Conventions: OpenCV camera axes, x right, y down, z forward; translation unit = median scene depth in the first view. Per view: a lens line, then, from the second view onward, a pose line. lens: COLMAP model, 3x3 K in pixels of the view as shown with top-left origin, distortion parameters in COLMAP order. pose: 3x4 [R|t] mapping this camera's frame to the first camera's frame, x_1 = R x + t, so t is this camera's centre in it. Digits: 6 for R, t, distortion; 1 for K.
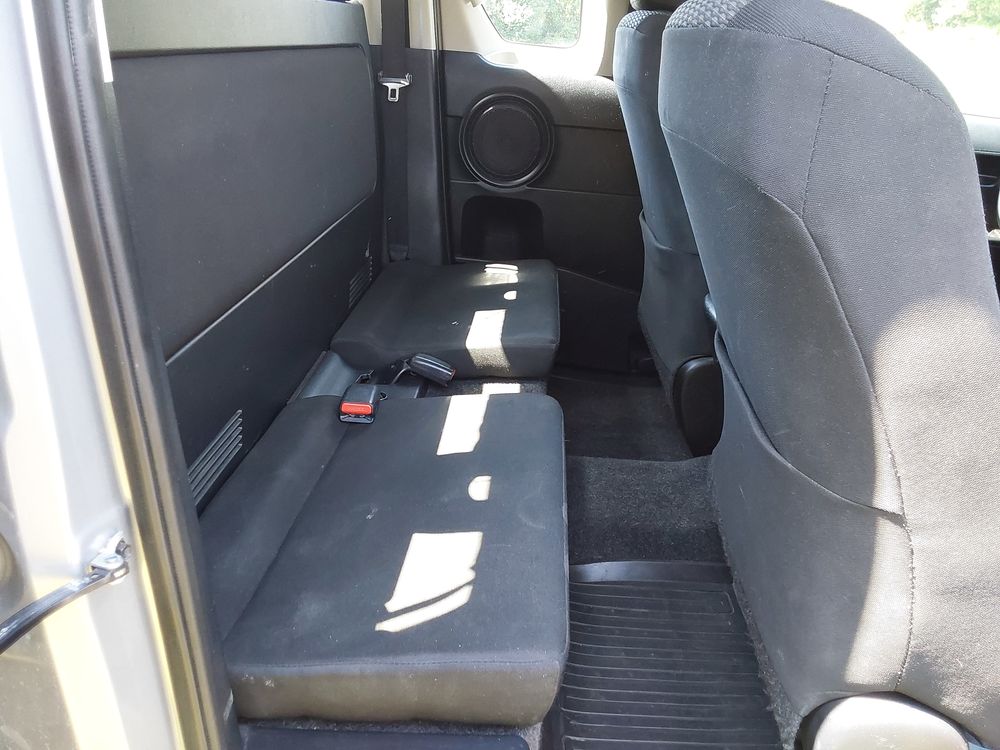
lens RADIAL K [[810.7, 0, 487.2], [0, 810.7, 385.4], [0, 0, 1]] dist [0.109054, -0.154804]
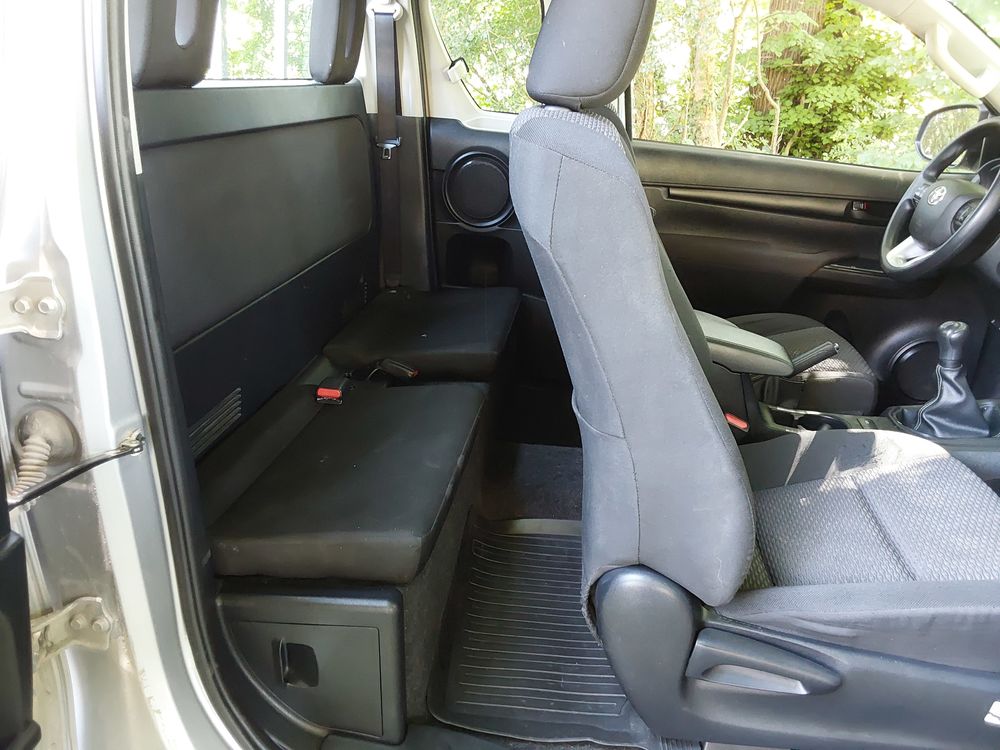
lens RADIAL K [[810.7, 0, 487.2], [0, 810.7, 385.4], [0, 0, 1]] dist [0.109054, -0.154804]
pose [[0.998135, 0.015501, -0.059037, 0.156392], [-0.017993, 0.998959, -0.041915, 0.059335], [0.058326, 0.042899, 0.997375, -0.277739]]
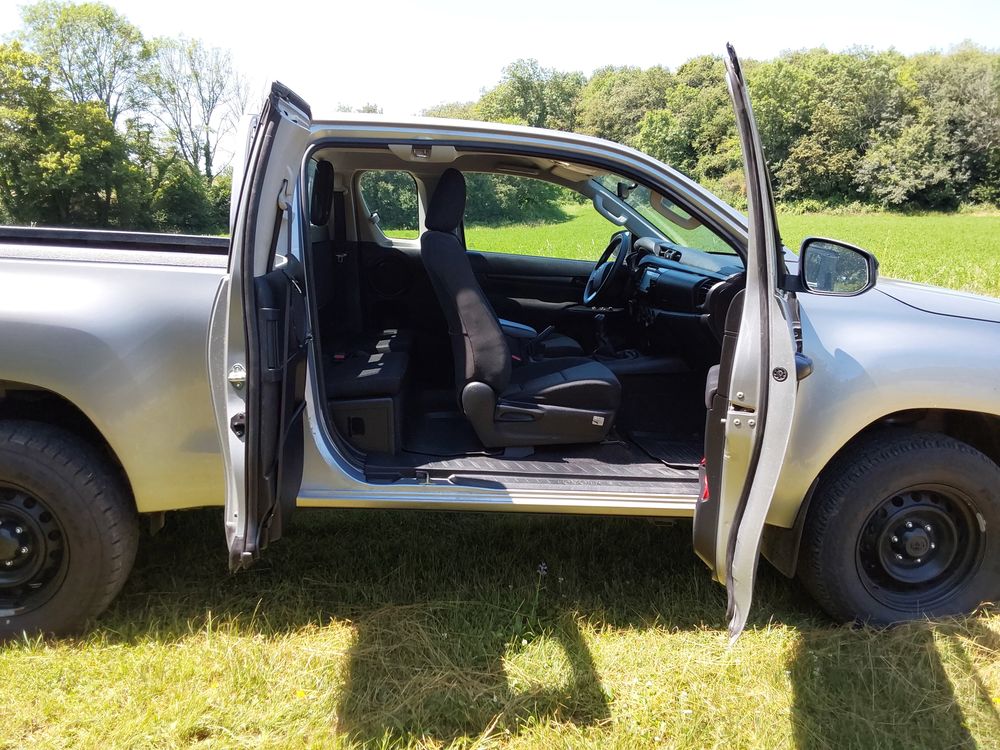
lens RADIAL K [[813.6, 0, 456.4], [0, 813.6, 377.6], [0, 0, 1]] dist [0.065858, -0.162370]
pose [[0.995827, -0.039791, 0.082135, 0.016136], [0.055860, 0.977429, -0.203744, 0.654967], [-0.072174, 0.207481, 0.975573, -1.715232]]
